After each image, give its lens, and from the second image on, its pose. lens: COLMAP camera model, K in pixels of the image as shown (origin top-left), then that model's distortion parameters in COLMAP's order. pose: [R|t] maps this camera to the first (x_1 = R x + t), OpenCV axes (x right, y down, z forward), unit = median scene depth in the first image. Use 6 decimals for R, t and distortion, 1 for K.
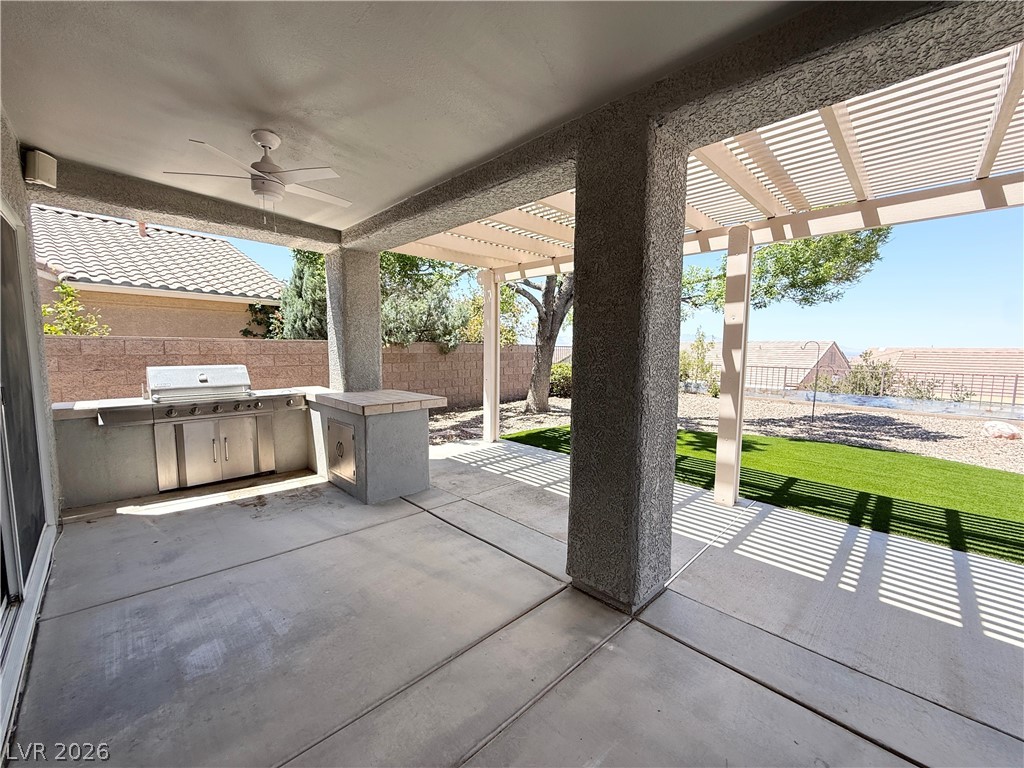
lens RADIAL K [[408.4, 0, 510.4], [0, 408.4, 384.5], [0, 0, 1]] dist [0.000319, -0.000045]
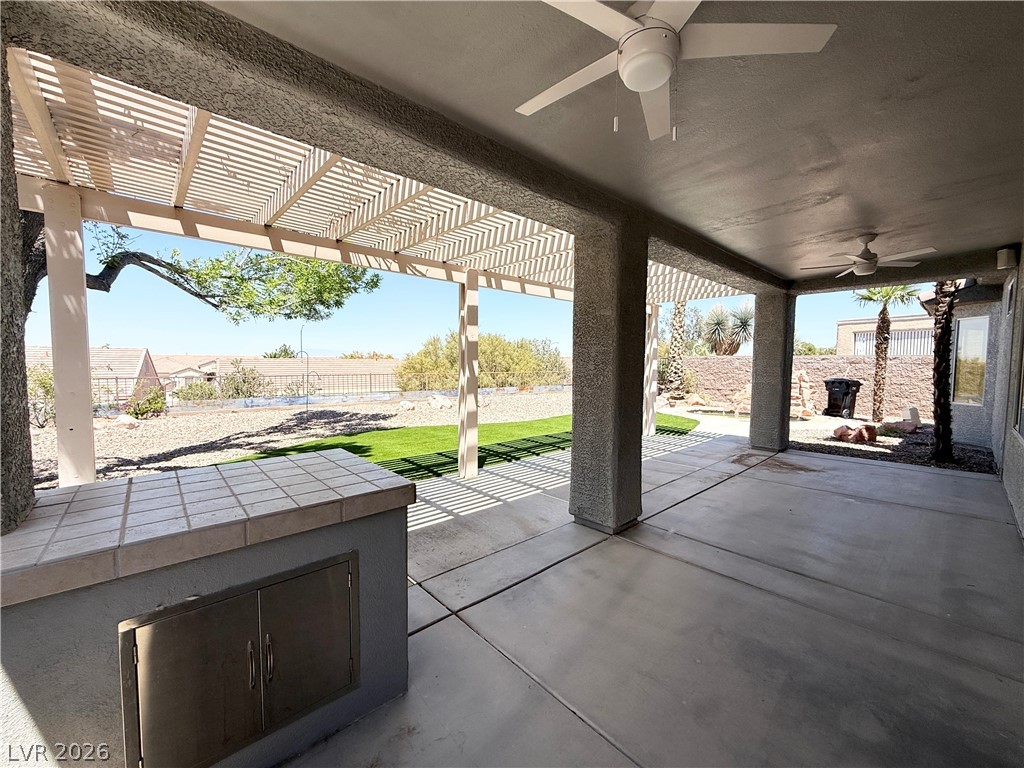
lens RADIAL K [[408.4, 0, 510.4], [0, 408.4, 384.5], [0, 0, 1]] dist [0.000319, -0.000045]
pose [[0.041947, -0.067457, 0.996840, -0.853403], [0.082677, 0.994531, 0.063822, -0.088230], [-0.995693, 0.079739, 0.047294, 0.884507]]
